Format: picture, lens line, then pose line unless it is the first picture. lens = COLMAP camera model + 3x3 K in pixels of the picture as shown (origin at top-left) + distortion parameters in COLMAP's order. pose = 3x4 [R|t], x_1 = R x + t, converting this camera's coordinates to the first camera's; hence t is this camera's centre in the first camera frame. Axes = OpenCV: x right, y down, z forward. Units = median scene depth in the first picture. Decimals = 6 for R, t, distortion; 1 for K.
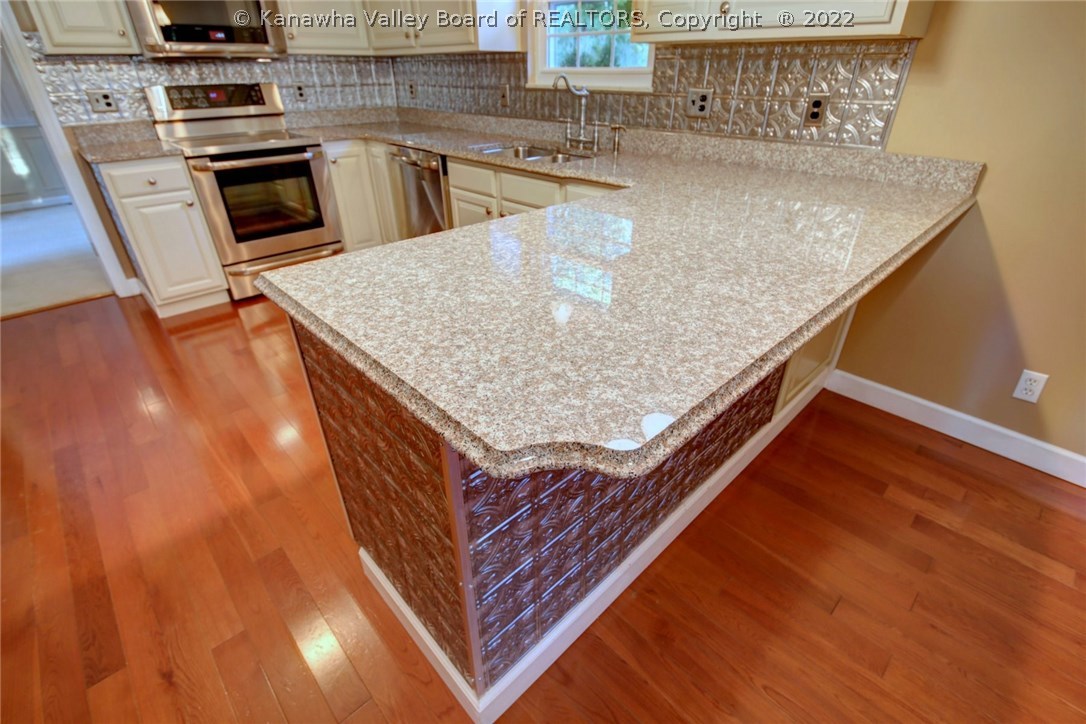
lens RADIAL K [[498.7, 0, 542.0], [0, 498.7, 361.1], [0, 0, 1]] dist [0.015984, -0.015214]
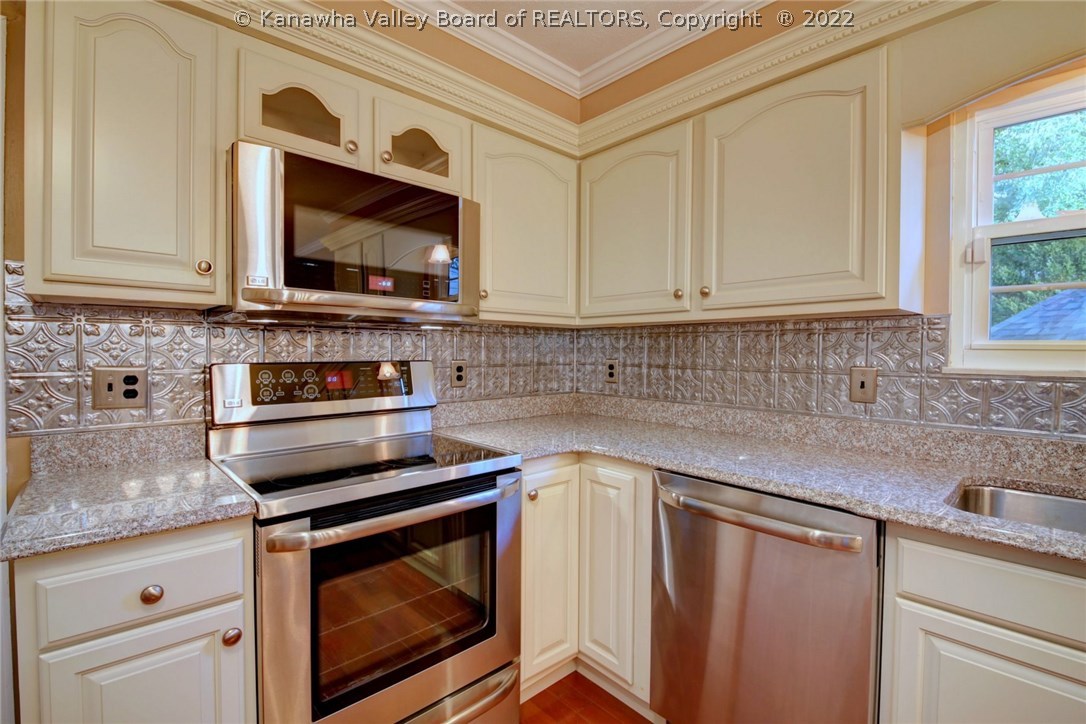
lens RADIAL K [[498.7, 0, 539.8], [0, 498.7, 362.2], [0, 0, 1]] dist [0.015984, -0.015214]
pose [[0.999664, 0.012478, -0.022719, -0.477366], [-0.021875, 0.876334, -0.481208, -0.330029], [0.013904, 0.481543, 0.876312, 0.587051]]
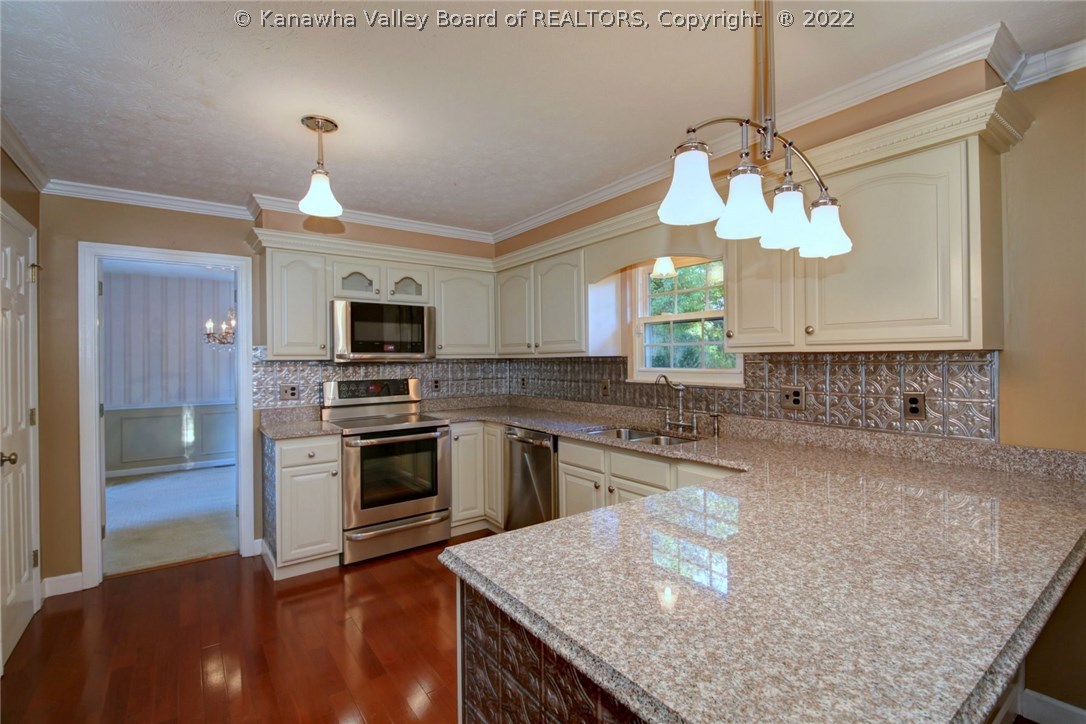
lens RADIAL K [[498.7, 0, 542.9], [0, 498.7, 359.3], [0, 0, 1]] dist [0.015984, -0.015214]
pose [[0.991036, -0.006916, -0.133412, -0.078341], [-0.061041, 0.864869, -0.498273, 0.001286], [0.118830, 0.501950, 0.856695, -0.057043]]
